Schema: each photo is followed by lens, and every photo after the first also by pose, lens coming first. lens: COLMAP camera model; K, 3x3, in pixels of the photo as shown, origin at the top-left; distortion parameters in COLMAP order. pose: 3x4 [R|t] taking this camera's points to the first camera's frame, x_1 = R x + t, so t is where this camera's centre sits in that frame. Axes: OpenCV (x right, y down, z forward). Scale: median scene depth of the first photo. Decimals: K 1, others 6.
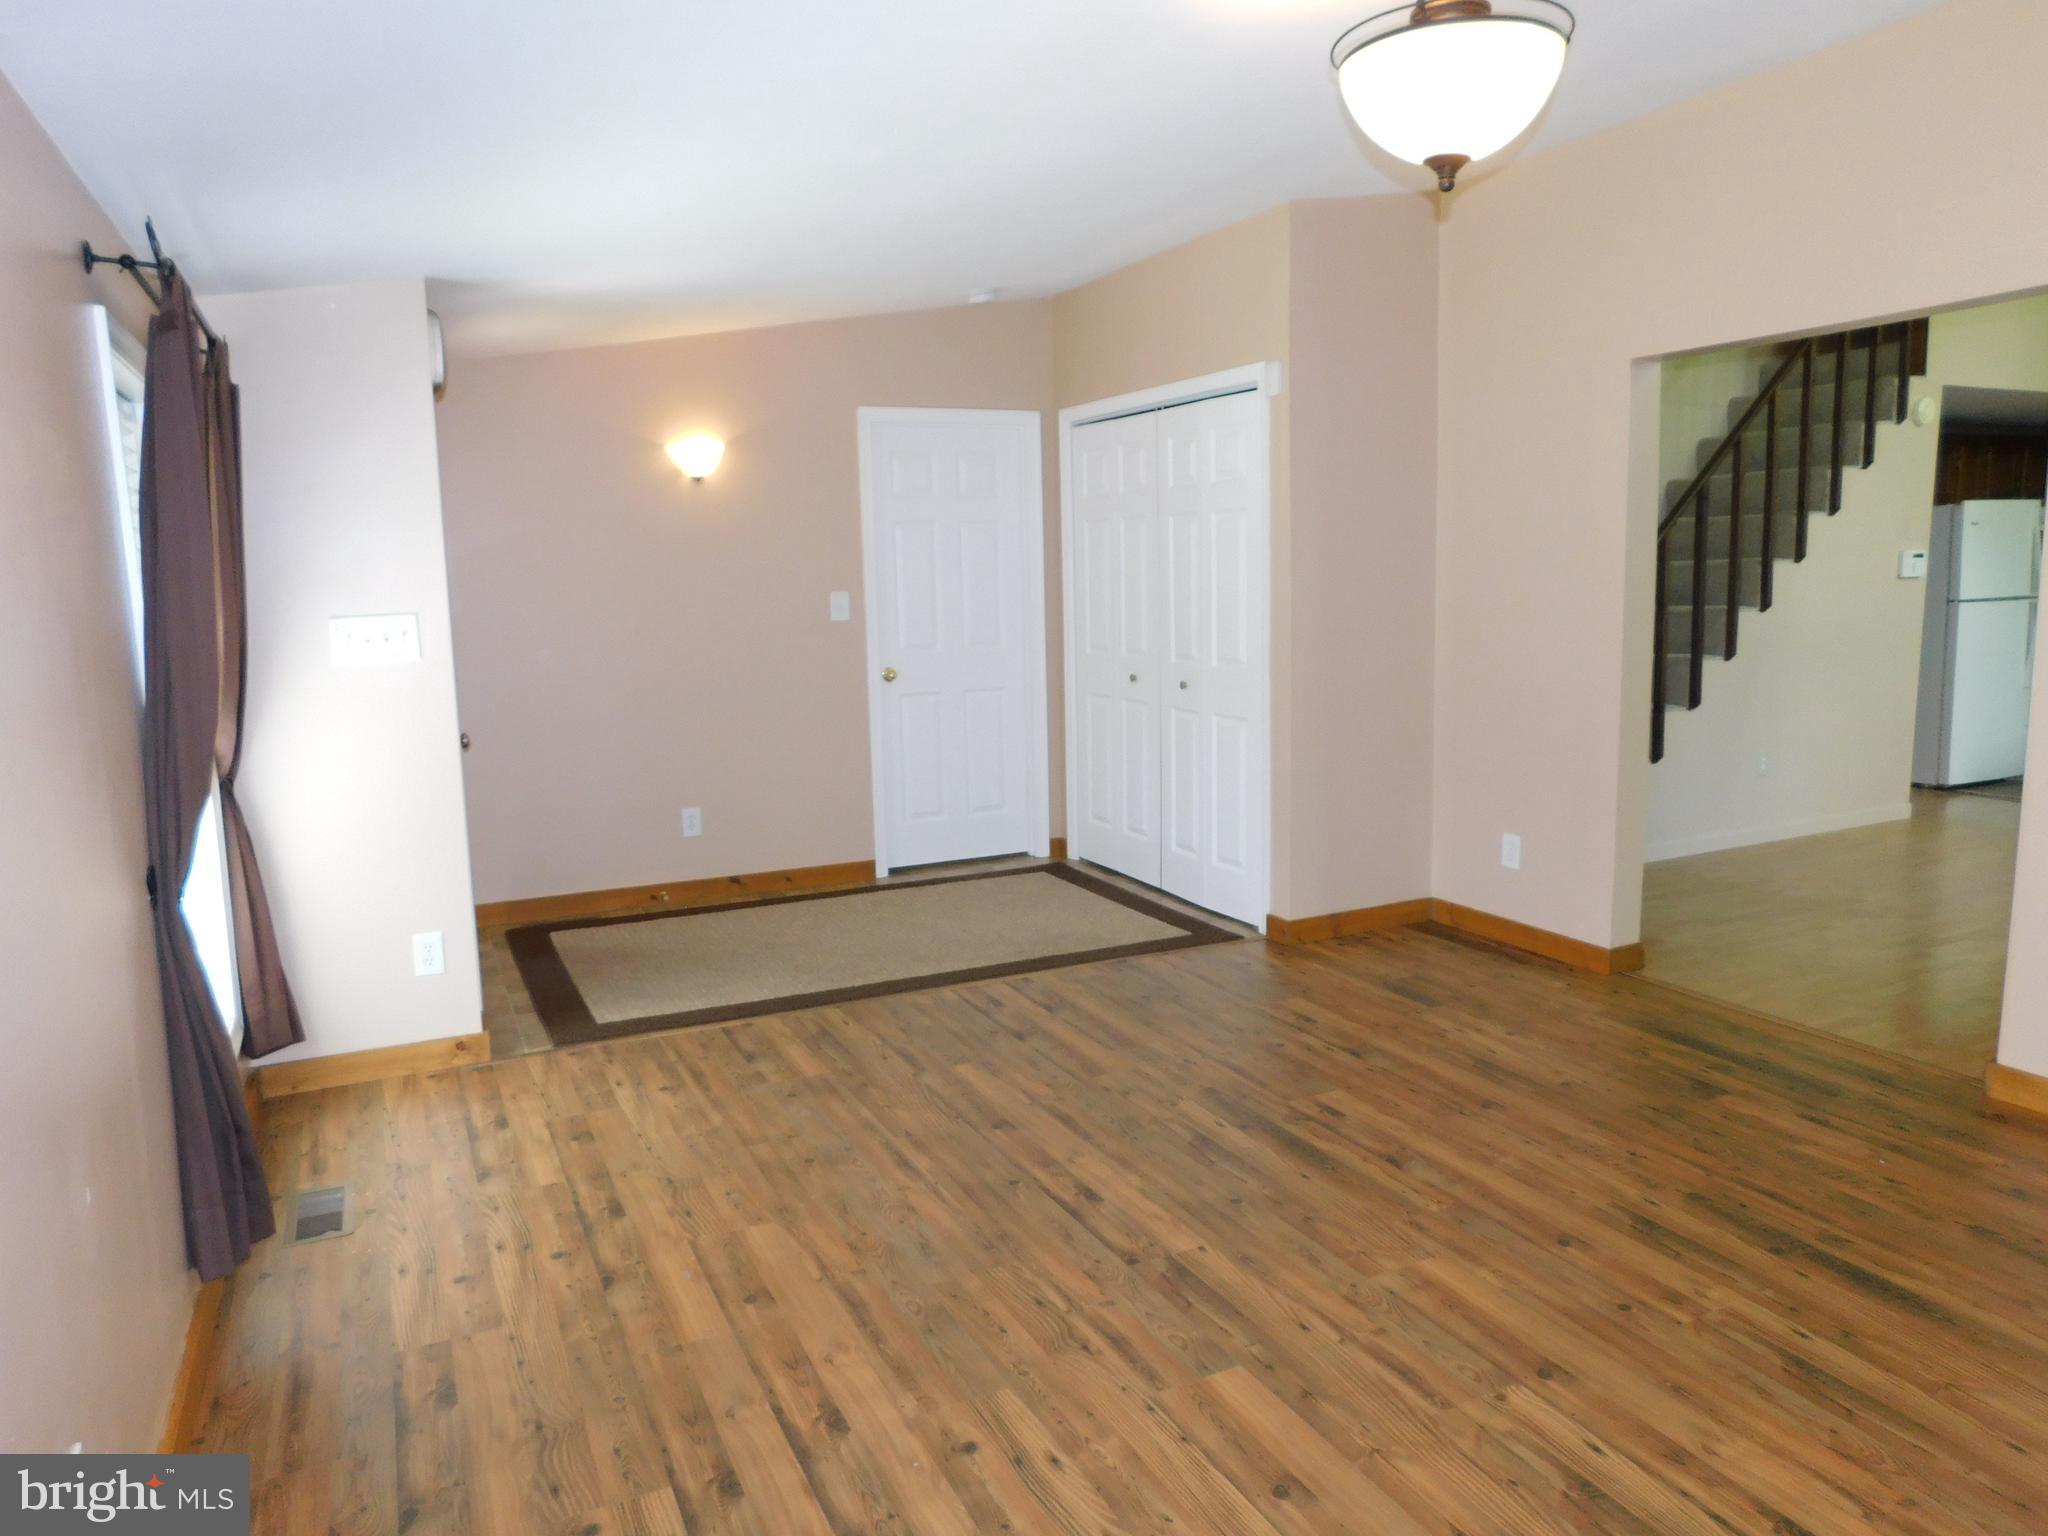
lens RADIAL K [[1362.1, 0, 1017.8], [0, 1362.1, 768.8], [0, 0, 1]] dist [-0.064937, 0.059953]
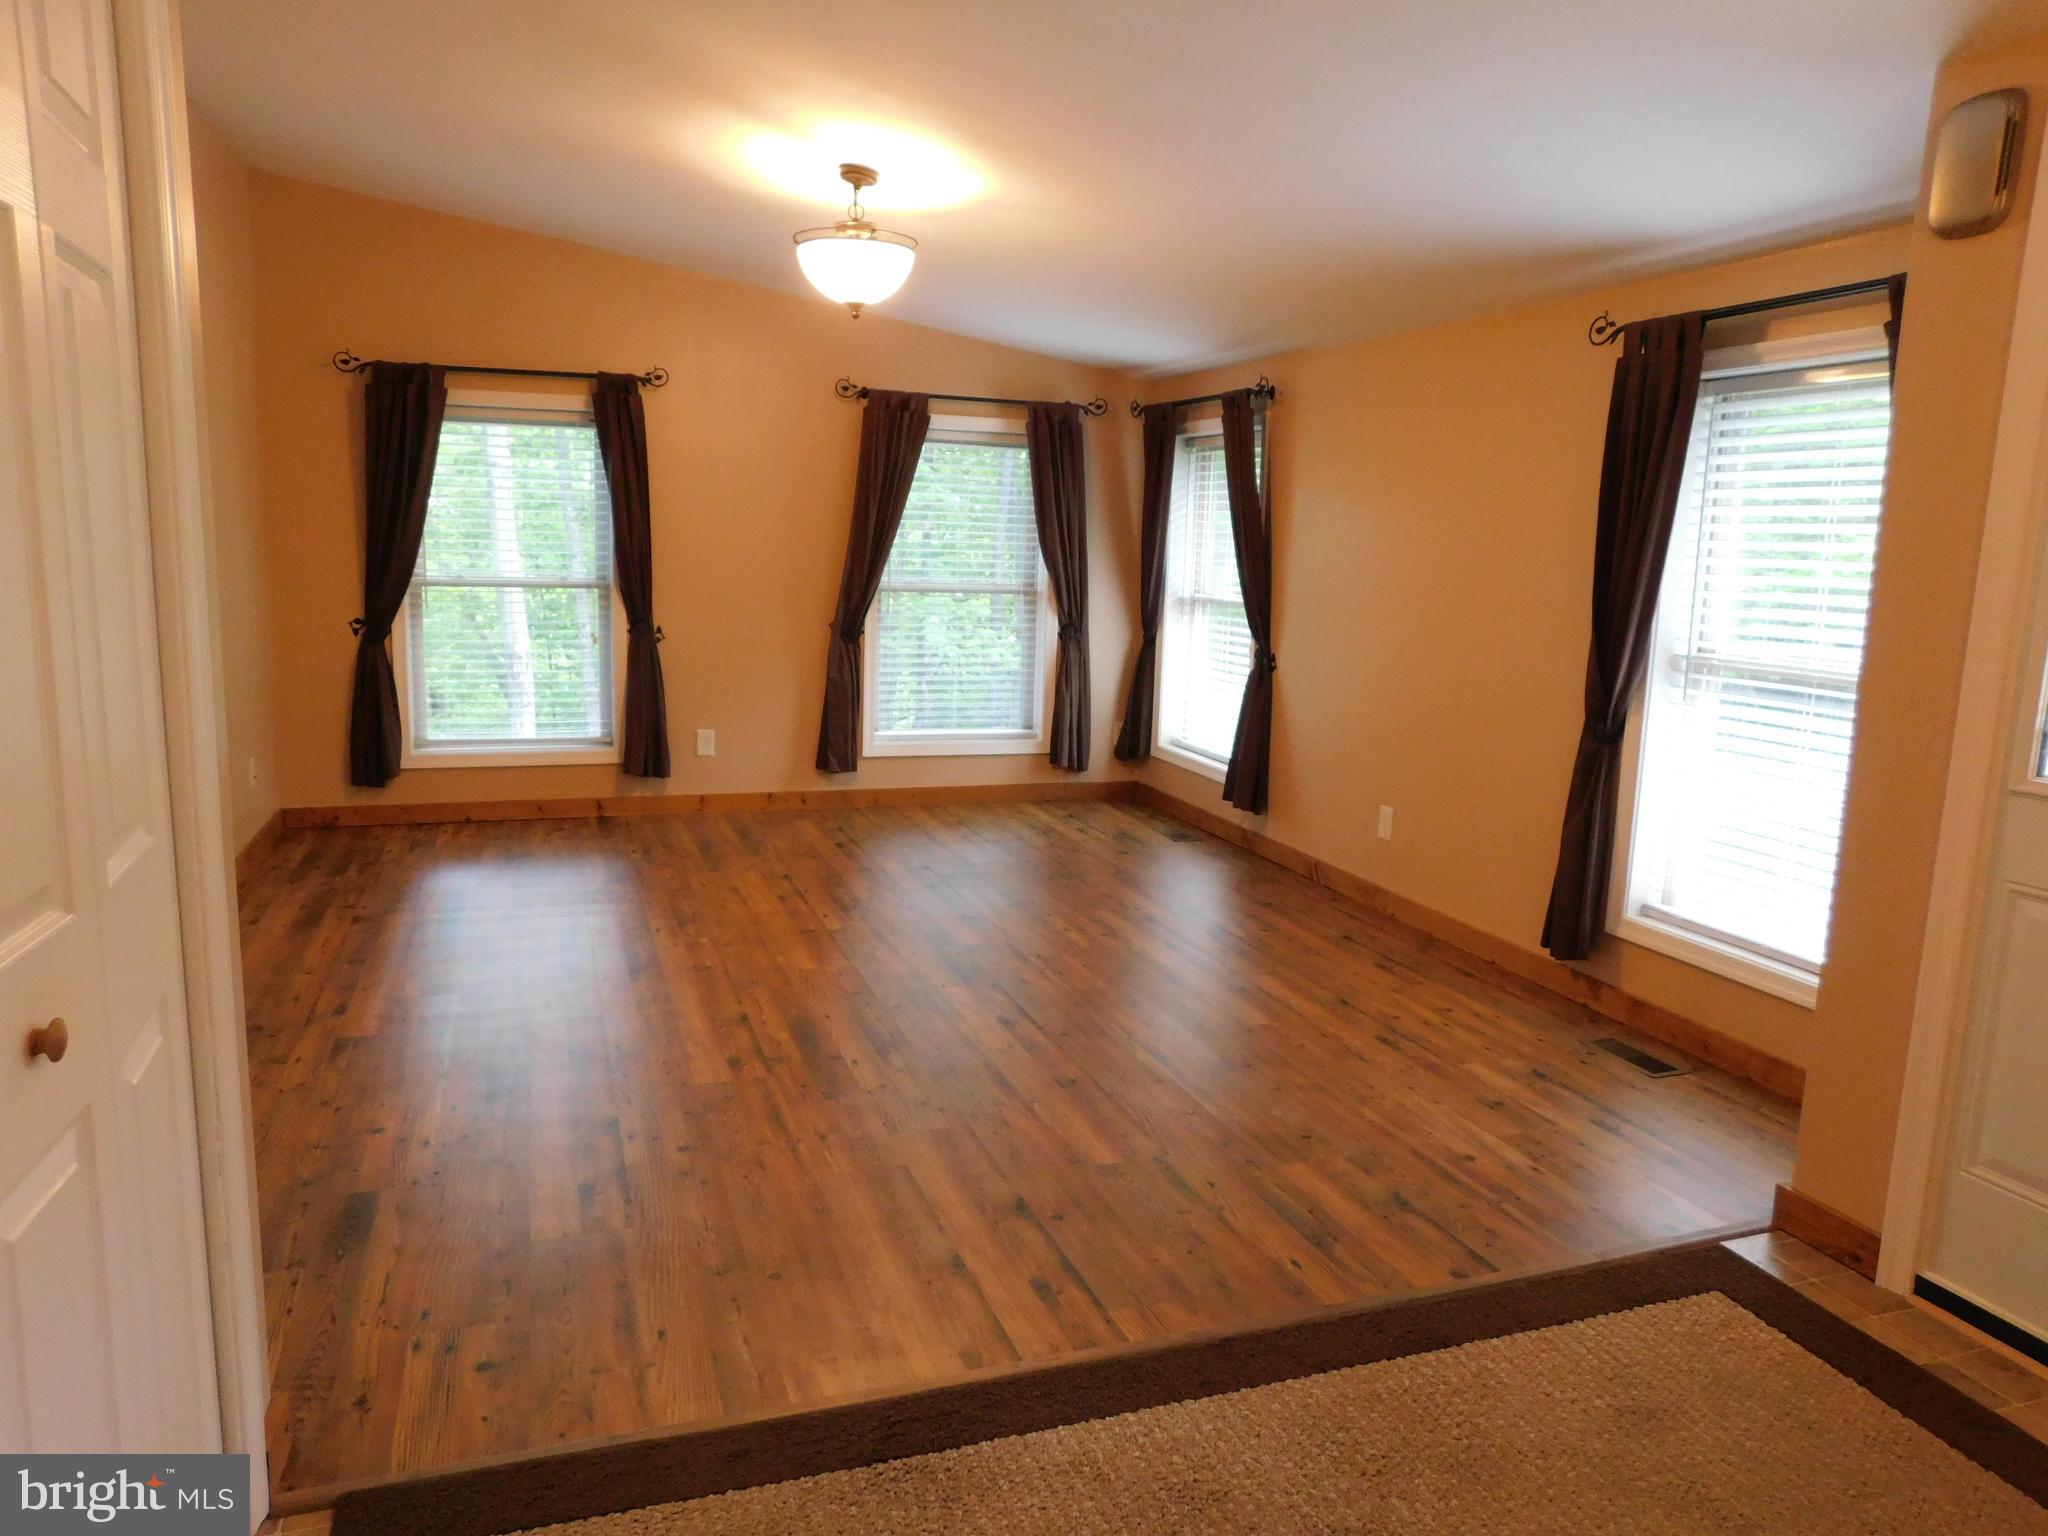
lens RADIAL K [[1368.0, 0, 1017.5], [0, 1368.0, 768.1], [0, 0, 1]] dist [-0.060652, 0.055723]
pose [[-0.994312, -0.025271, 0.103461, -0.080164], [0.007861, 0.951376, 0.307931, -0.286938], [-0.106212, 0.306993, -0.945766, 2.043690]]
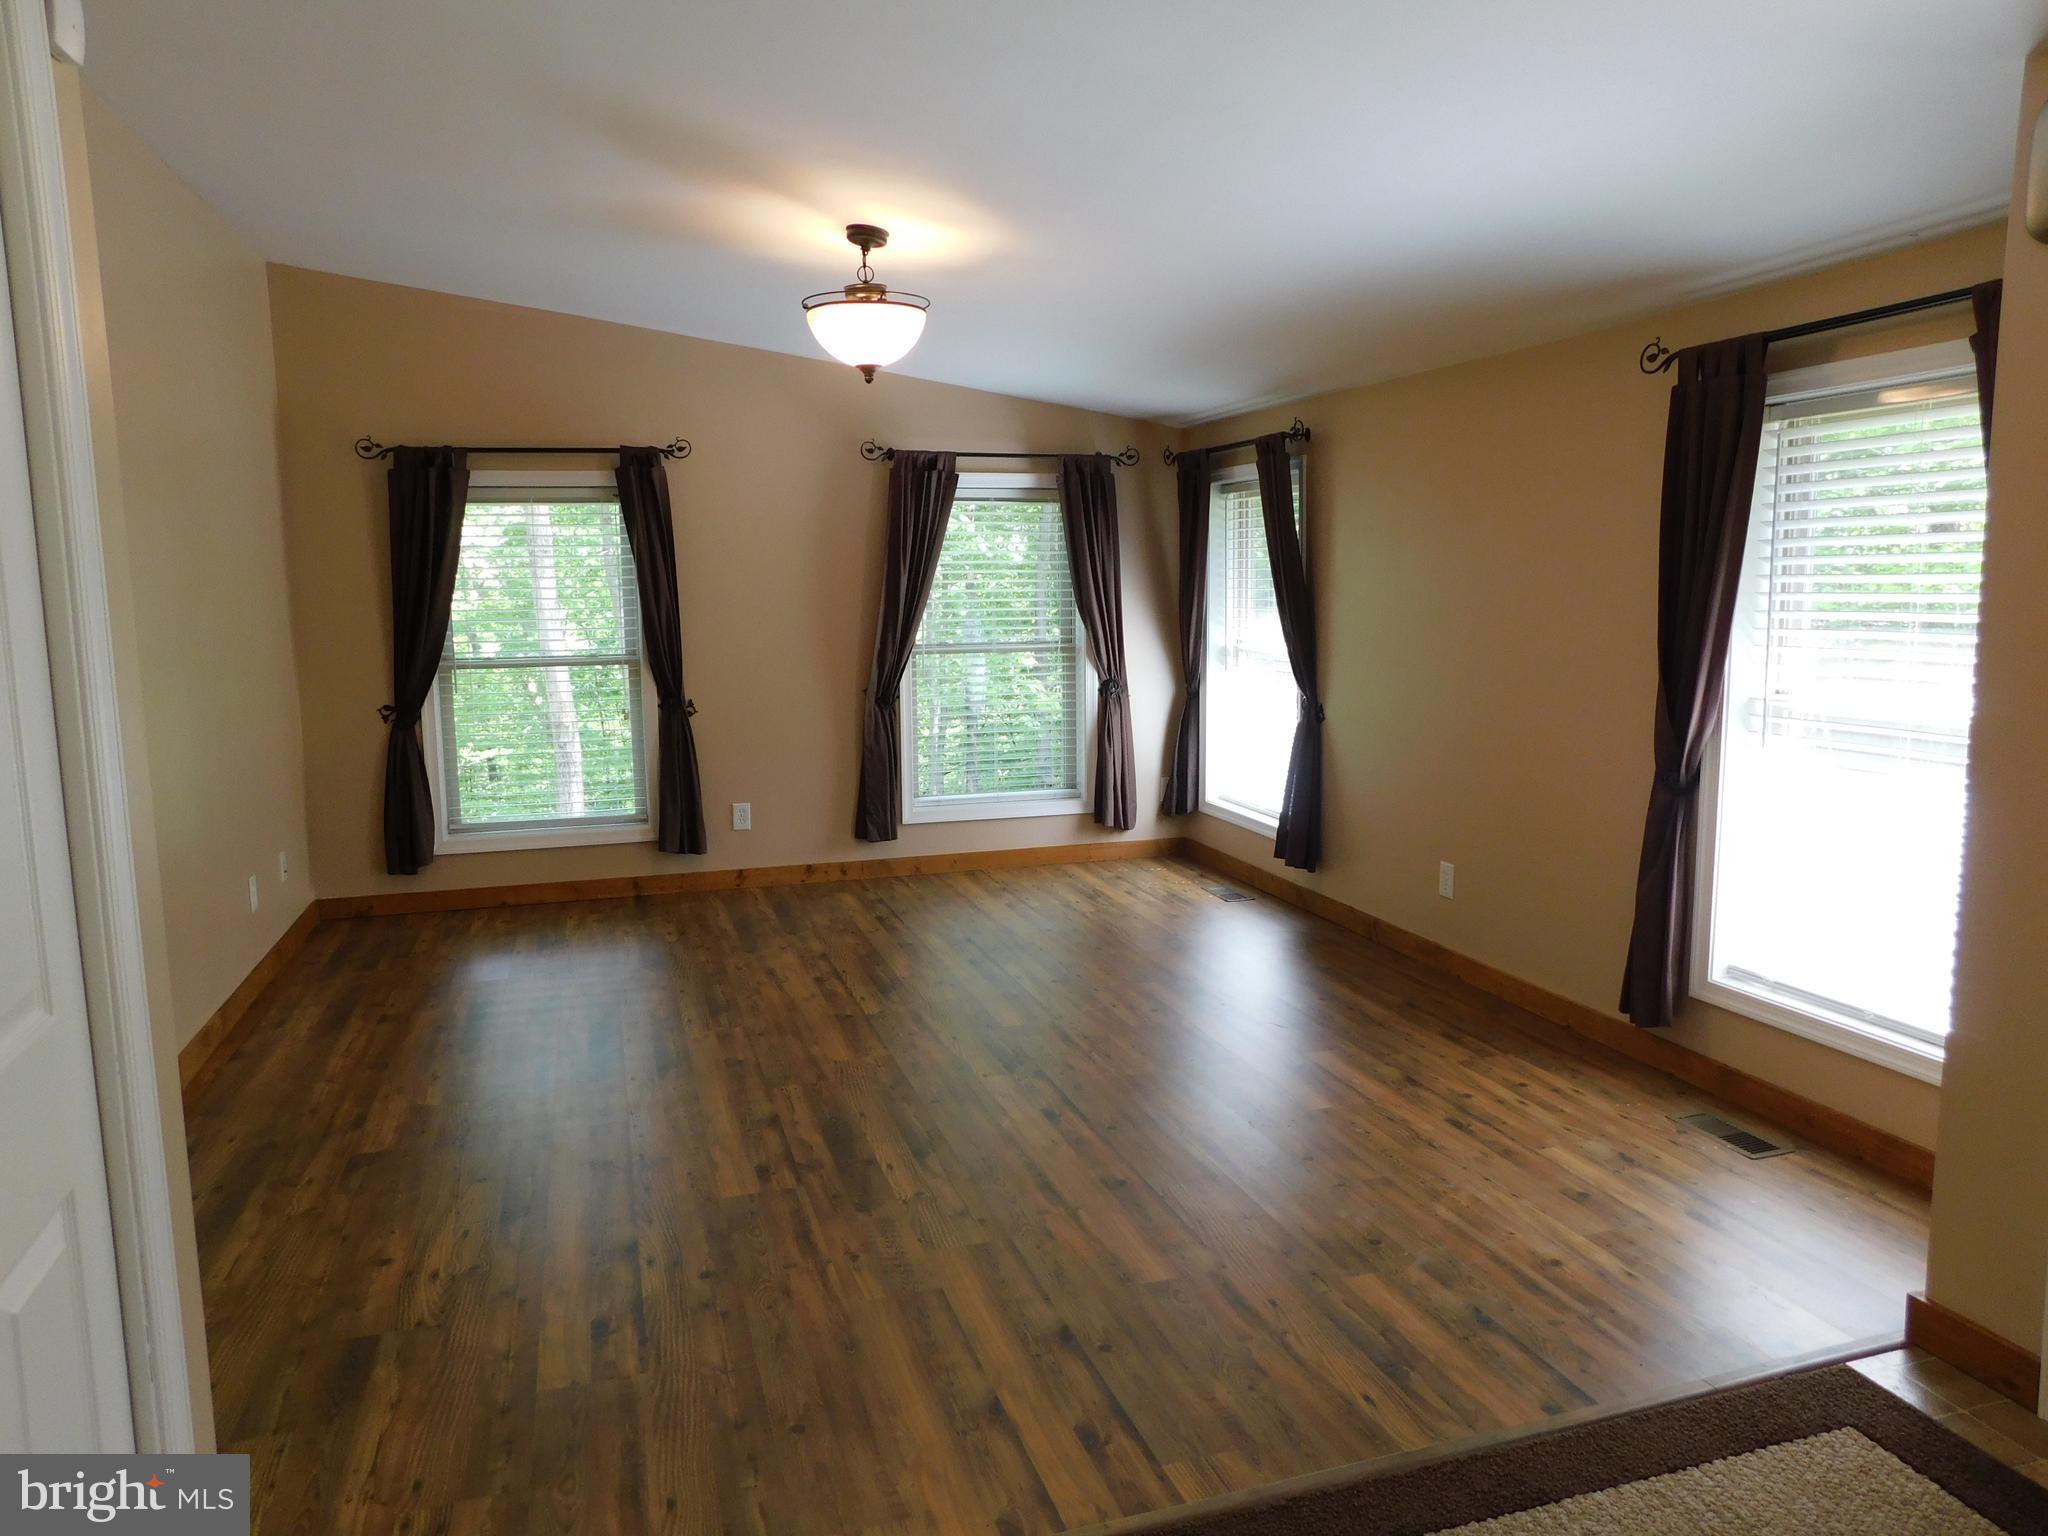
lens RADIAL K [[1362.1, 0, 1017.8], [0, 1362.1, 768.8], [0, 0, 1]] dist [-0.064937, 0.059953]
pose [[-0.989550, 0.015692, 0.143334, -0.090732], [0.055387, 0.959164, 0.277376, -0.294723], [-0.133129, 0.282416, -0.950009, 1.970040]]
